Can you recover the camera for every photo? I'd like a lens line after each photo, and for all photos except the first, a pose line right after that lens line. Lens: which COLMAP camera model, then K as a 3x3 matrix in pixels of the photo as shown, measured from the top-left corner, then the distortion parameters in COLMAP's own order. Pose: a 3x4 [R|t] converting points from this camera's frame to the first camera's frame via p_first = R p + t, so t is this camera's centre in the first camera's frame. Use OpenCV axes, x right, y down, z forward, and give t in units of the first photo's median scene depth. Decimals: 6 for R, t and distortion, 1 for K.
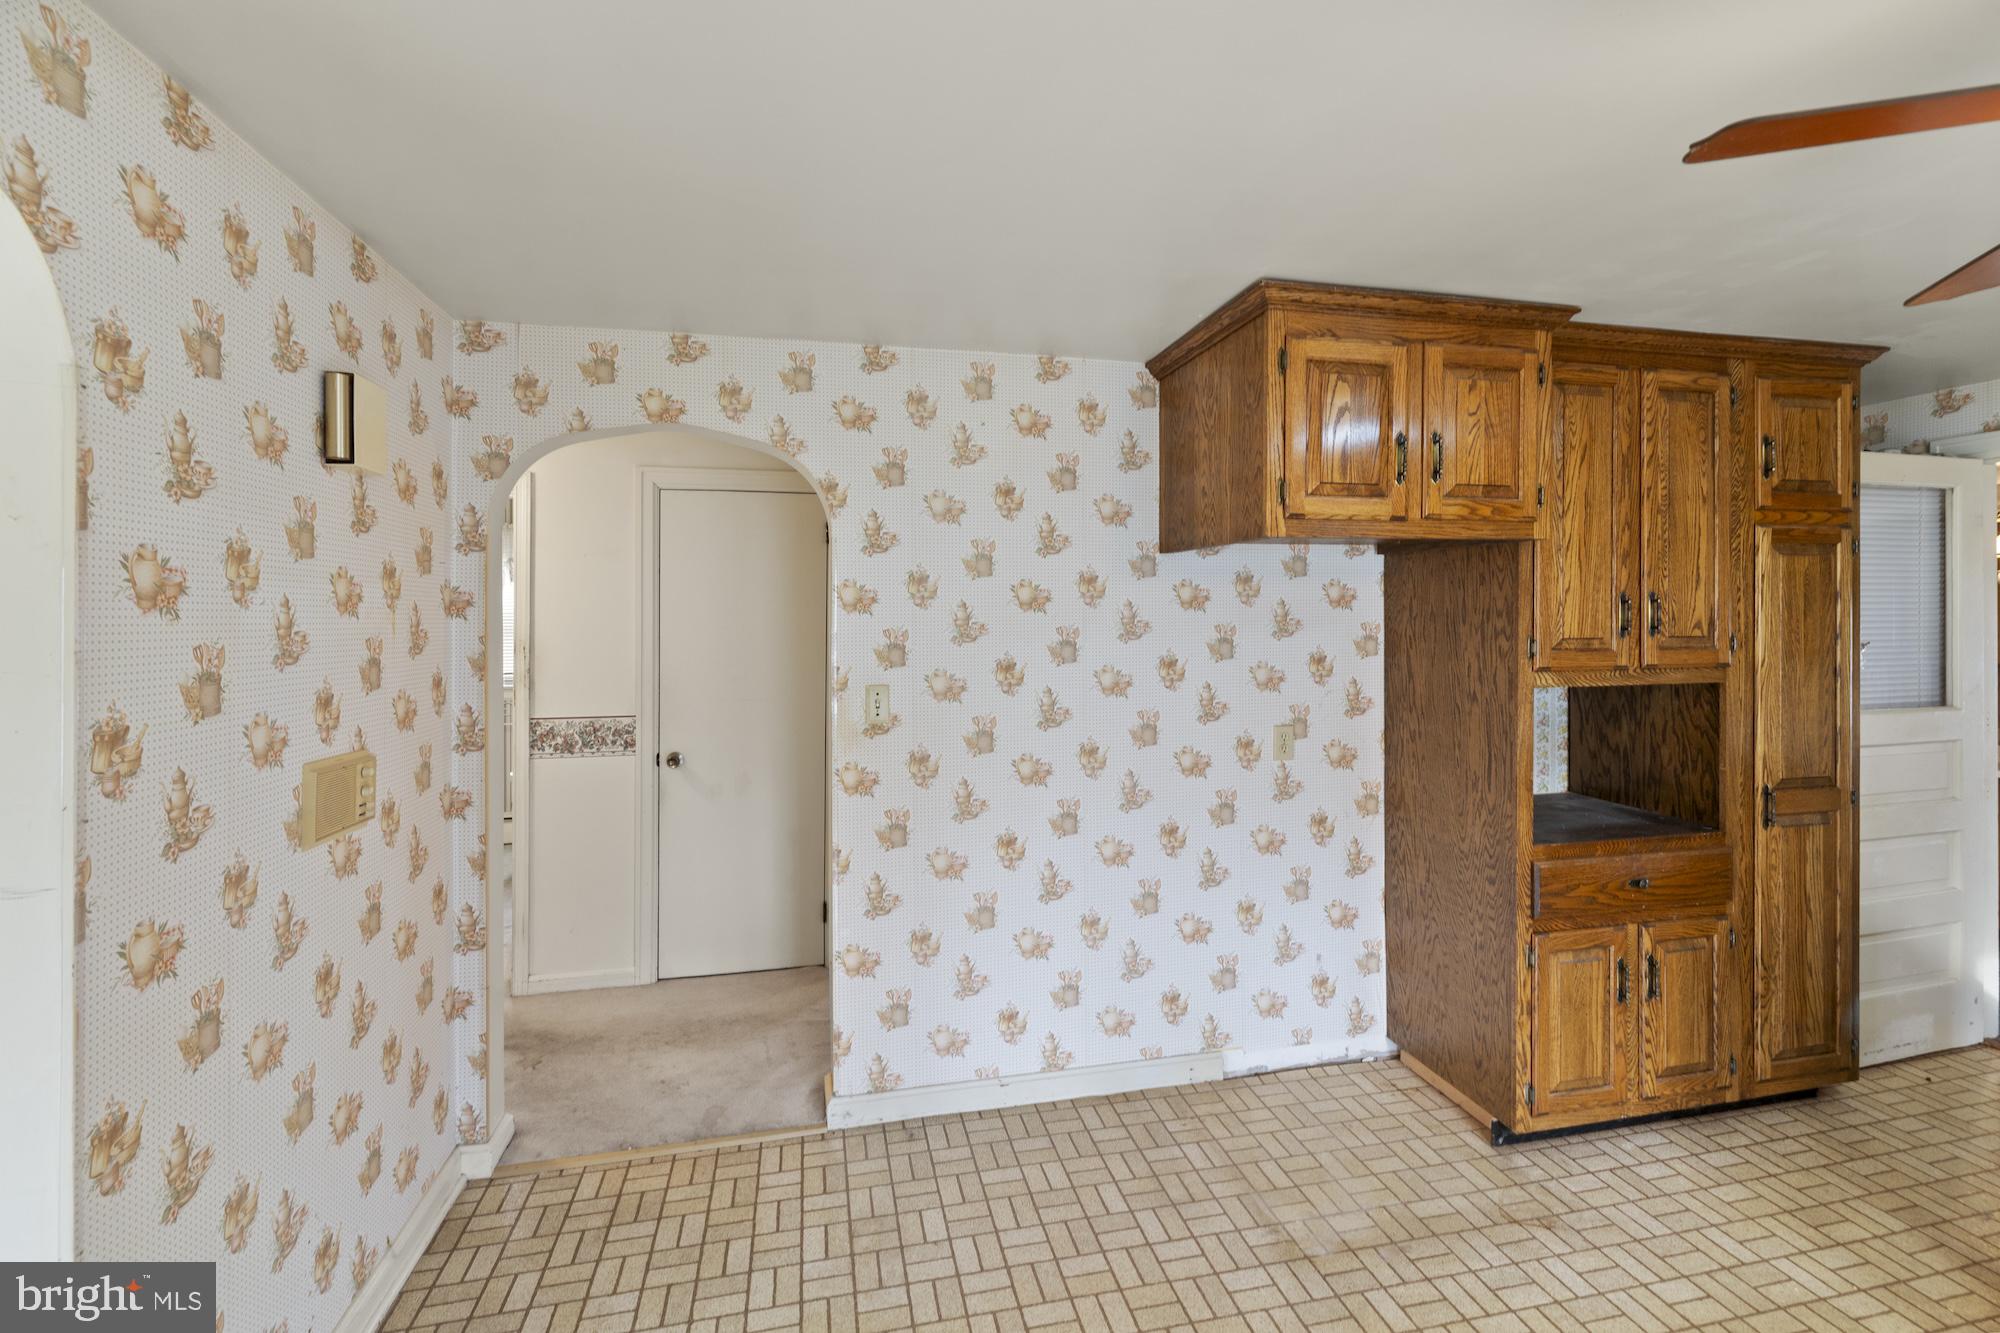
lens RADIAL K [[863.0, 0, 997.1], [0, 863.0, 620.9], [0, 0, 1]] dist [0.002423, 0.000451]
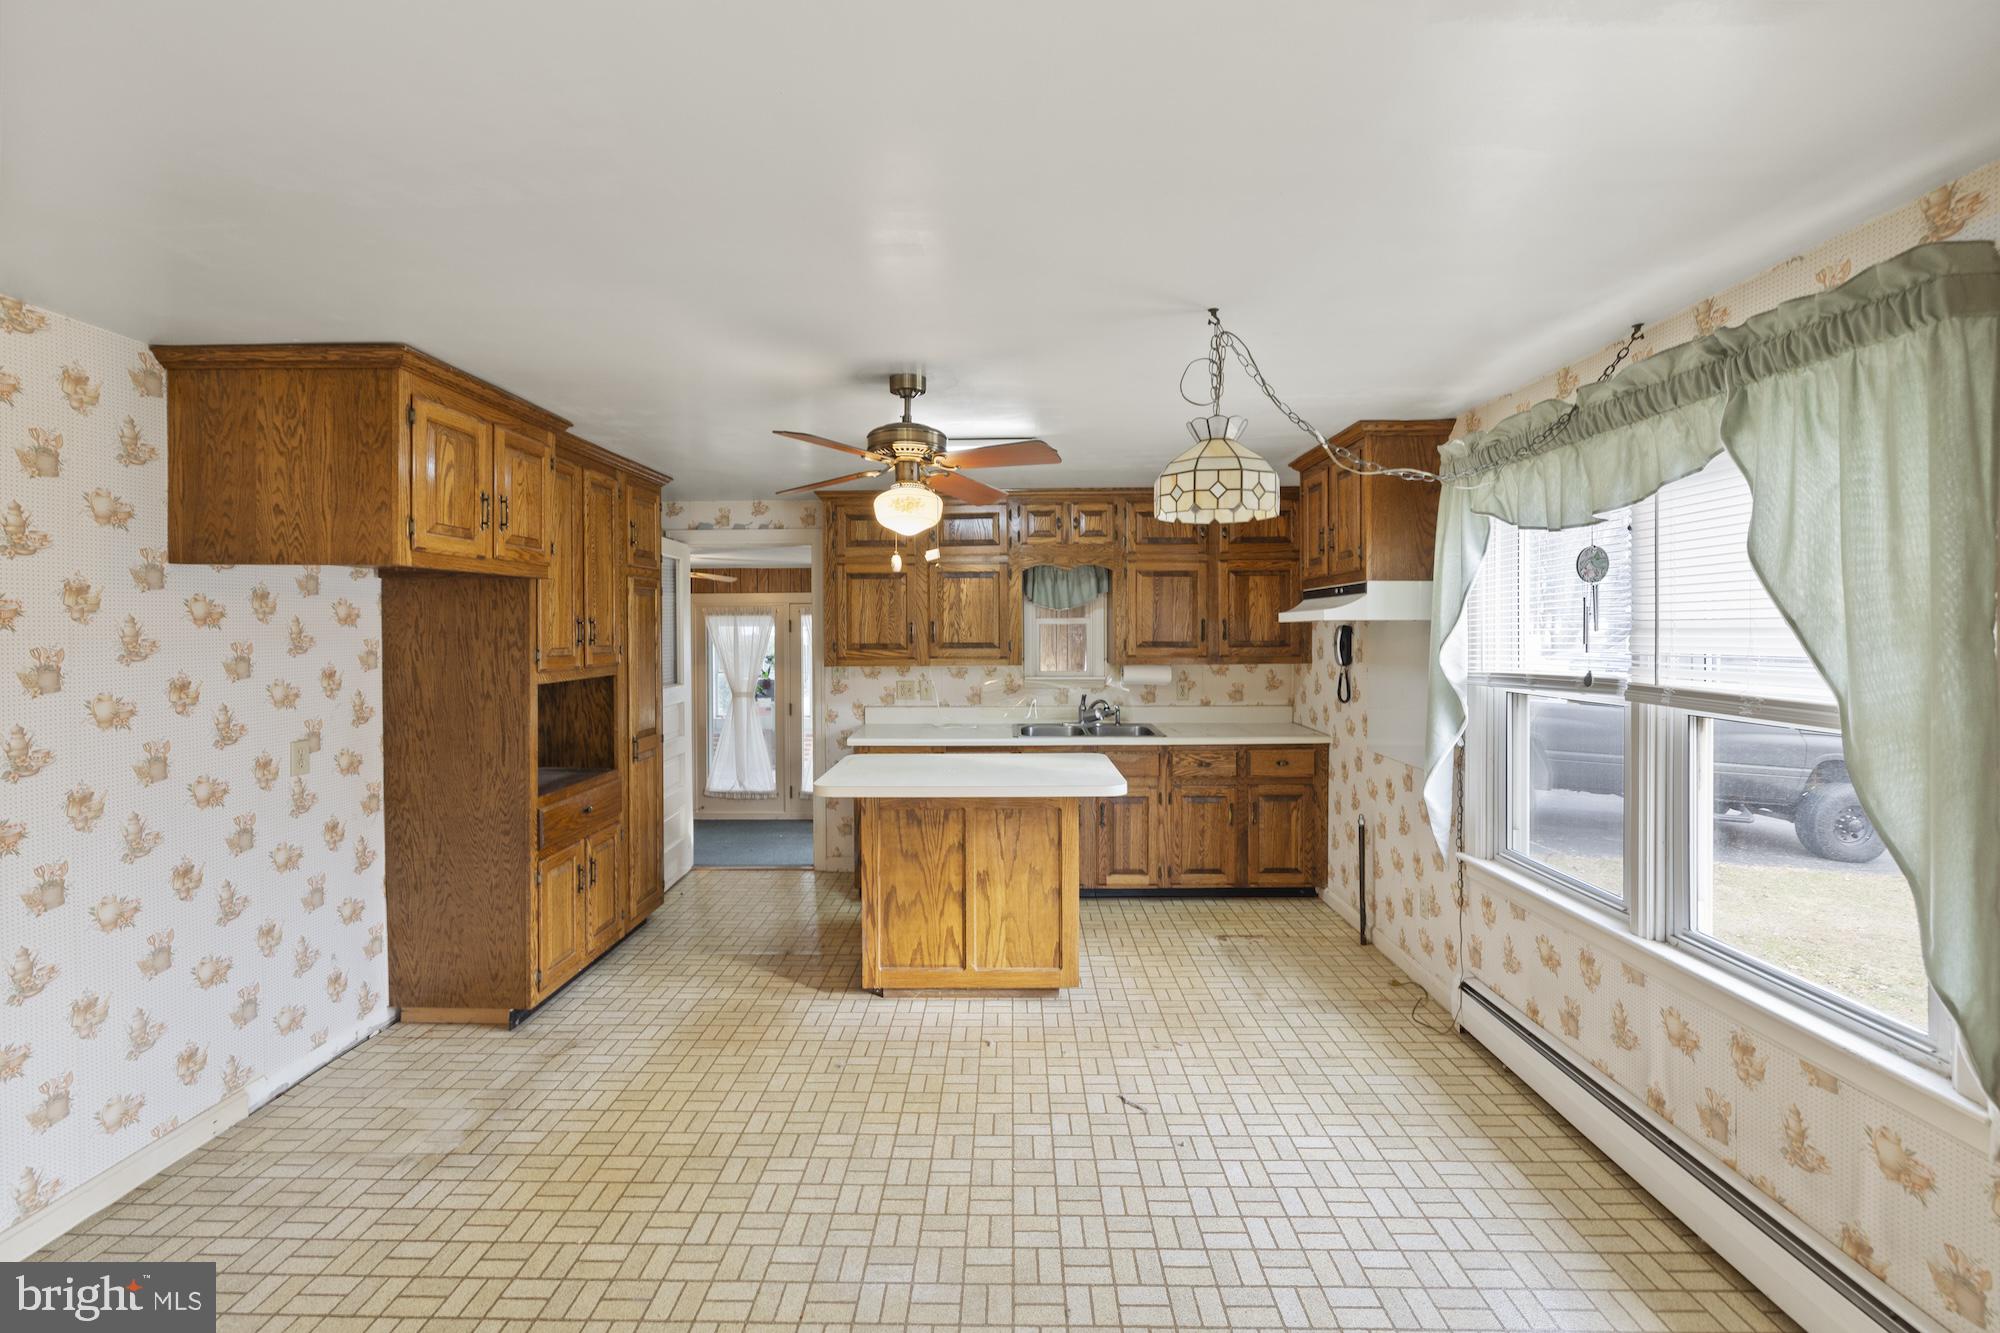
lens RADIAL K [[849.7, 0, 991.2], [0, 849.7, 637.9], [0, 0, 1]] dist [0.000206, 0.000545]
pose [[0.238905, -0.008948, 0.971002, -0.496933], [0.008021, 0.999942, 0.007241, -0.001220], [-0.971010, 0.006059, 0.238963, -0.034477]]
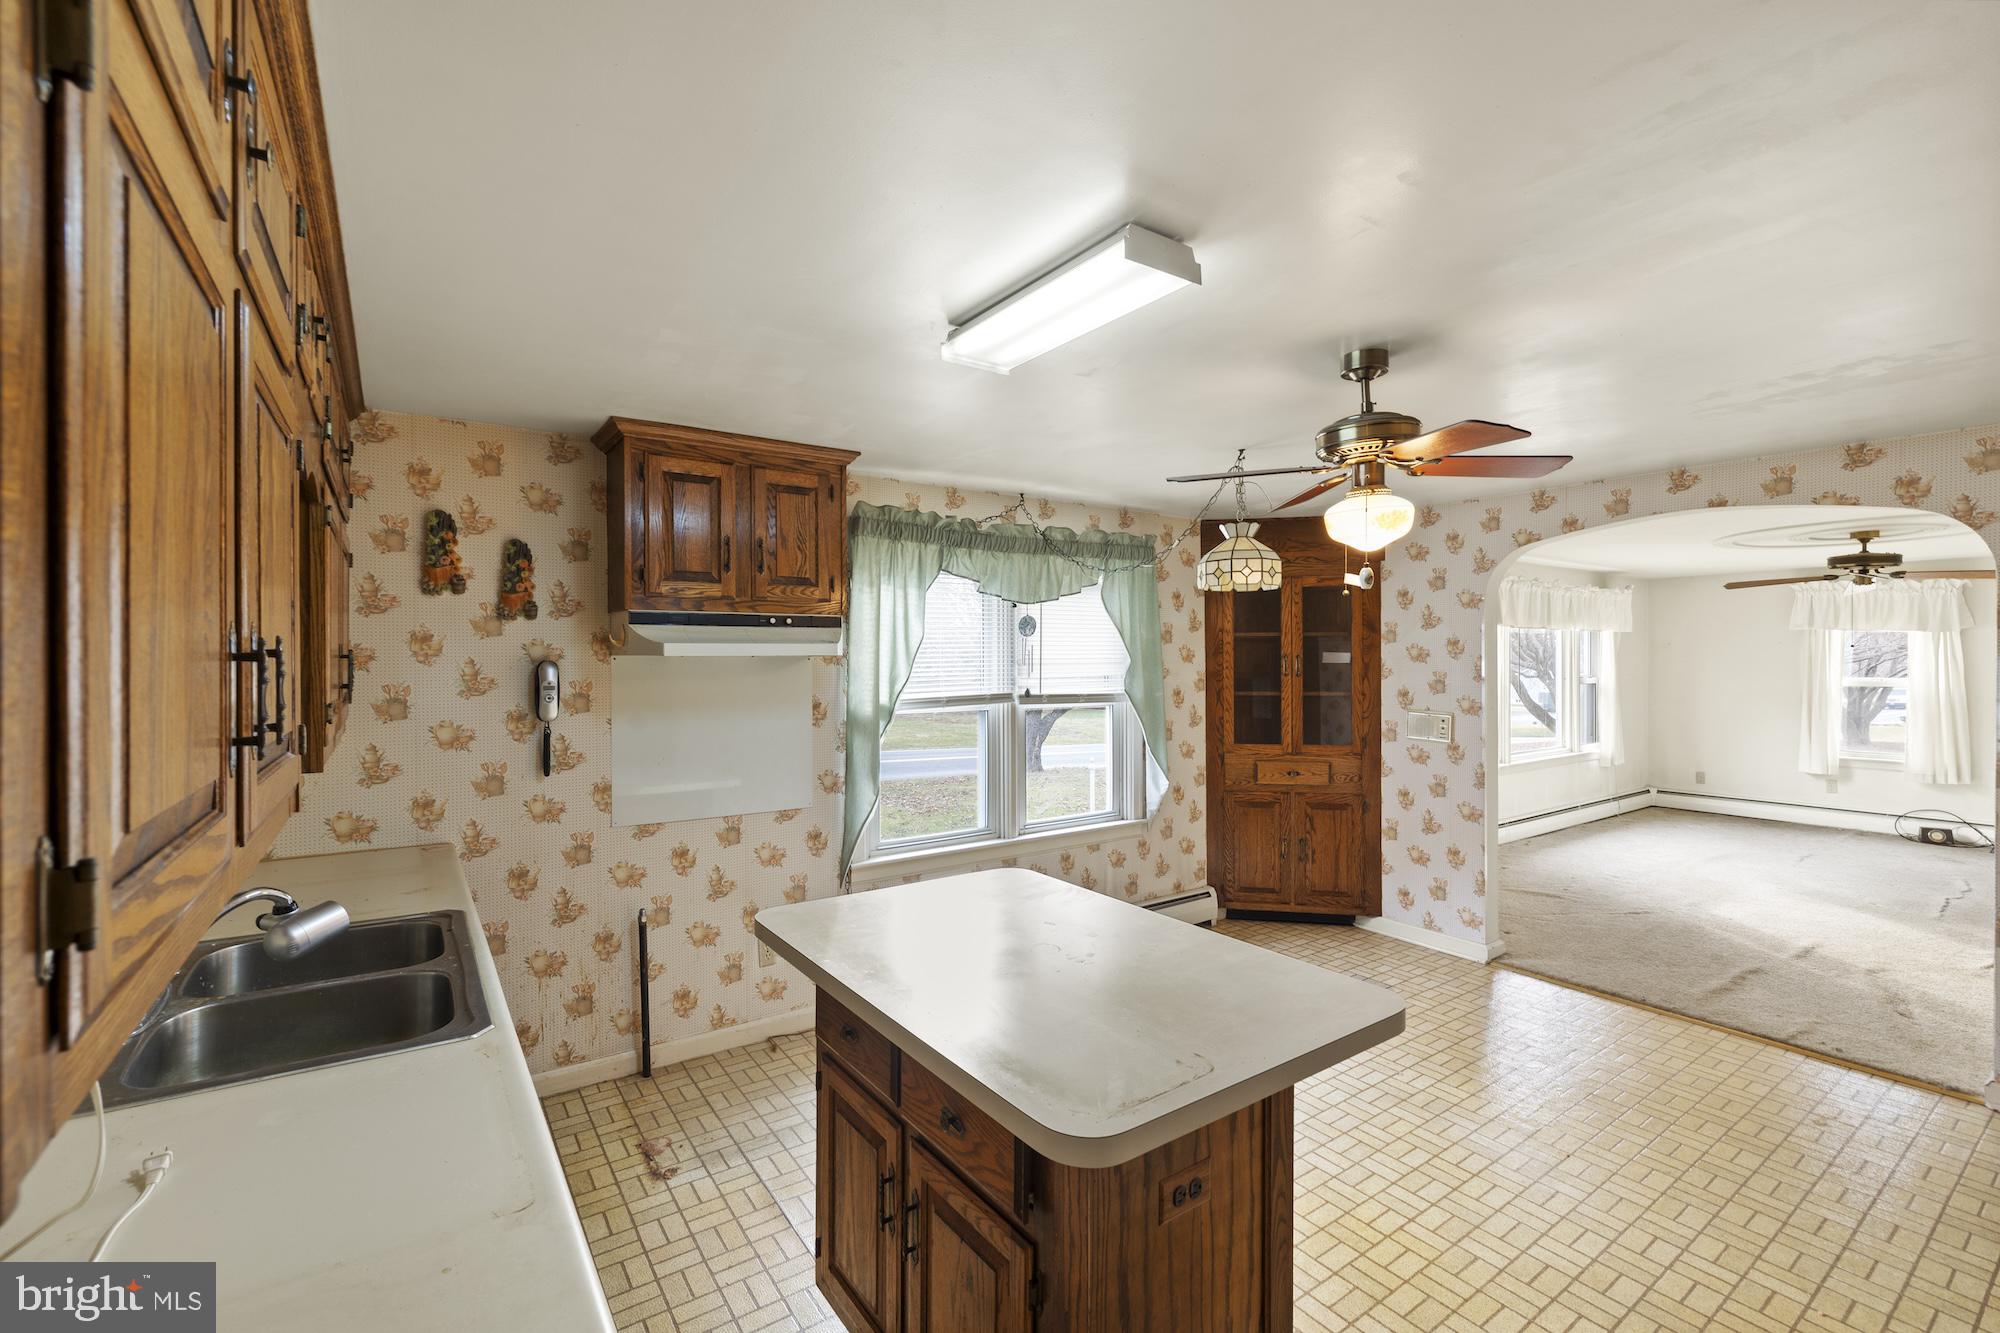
lens RADIAL K [[853.5, 0, 992.5], [0, 853.5, 664.5], [0, 0, 1]] dist [0.000367, 0.000300]
pose [[-0.925592, 0.006624, -0.378464, 1.193559], [0.002489, 0.999932, 0.011415, -0.015674], [0.378514, 0.009624, -0.925546, 0.983450]]
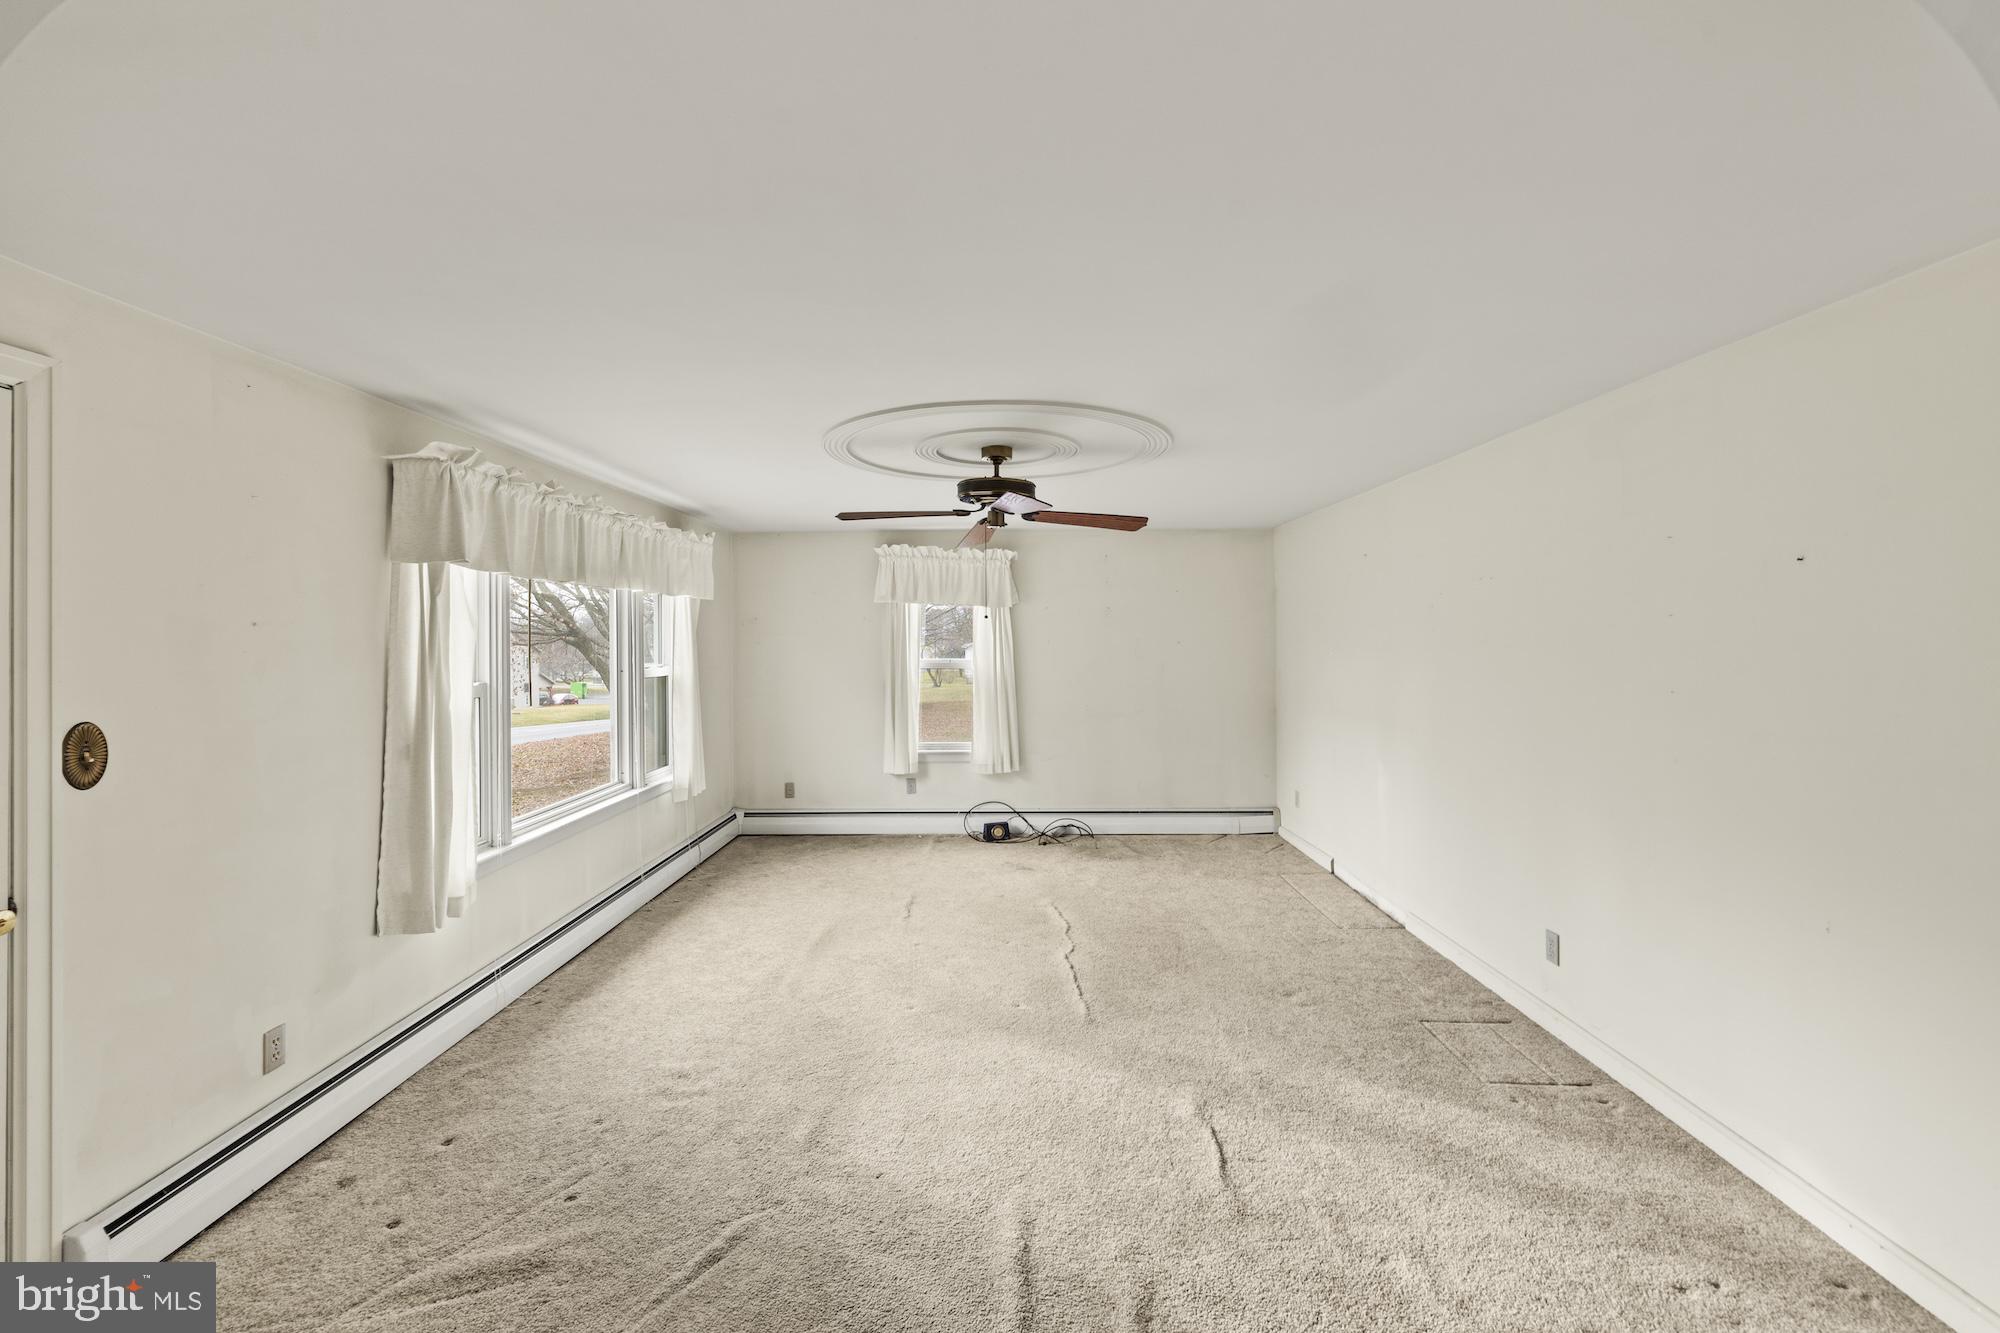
lens RADIAL K [[849.7, 0, 991.2], [0, 849.7, 637.9], [0, 0, 1]] dist [0.000206, 0.000545]
pose [[-0.232021, 0.004016, -0.972703, -0.197459], [0.003605, 0.999988, 0.003269, -0.001377], [0.972704, -0.002748, -0.232032, 0.175653]]
